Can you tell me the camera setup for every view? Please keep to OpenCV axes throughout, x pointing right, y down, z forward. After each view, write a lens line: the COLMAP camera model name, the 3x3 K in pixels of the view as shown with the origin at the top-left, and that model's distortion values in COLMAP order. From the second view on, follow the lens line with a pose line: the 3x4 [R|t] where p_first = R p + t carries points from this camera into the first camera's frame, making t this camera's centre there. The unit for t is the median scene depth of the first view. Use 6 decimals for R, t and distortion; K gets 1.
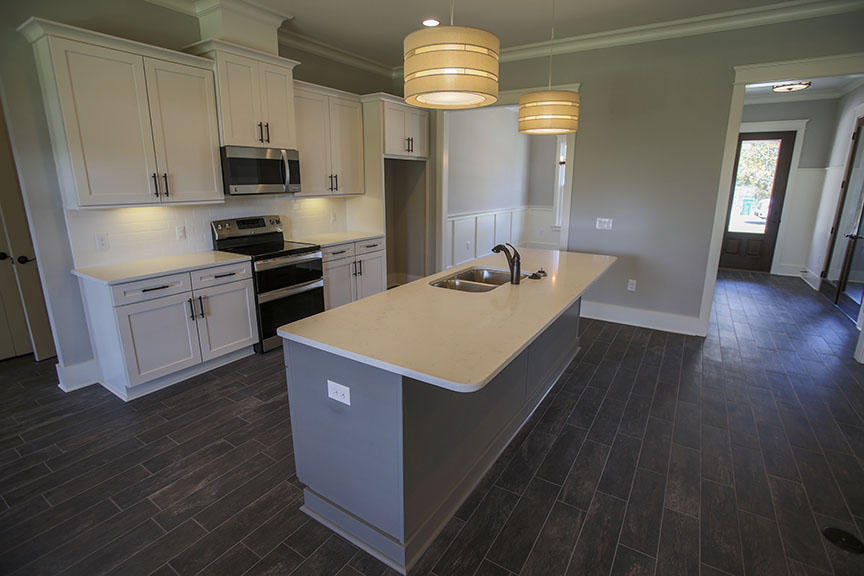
lens RADIAL K [[418.6, 0, 431.1], [0, 418.6, 283.9], [0, 0, 1]] dist [-0.033294, 0.004936]
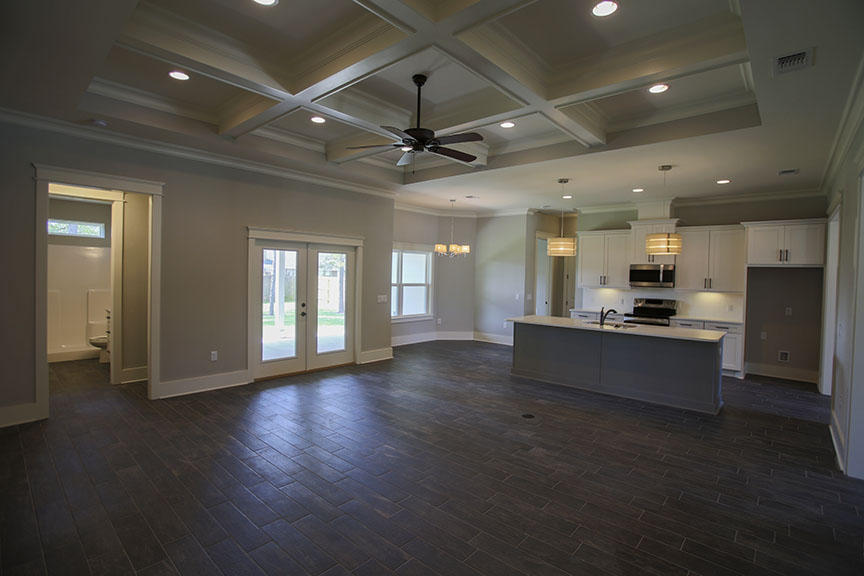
lens RADIAL K [[418.6, 0, 431.7], [0, 418.6, 285.5], [0, 0, 1]] dist [-0.033294, 0.004936]
pose [[-0.152860, 0.018318, -0.988078, 1.667460], [-0.262803, 0.963074, 0.058511, -0.062053], [0.952664, 0.268614, -0.142401, 0.275307]]
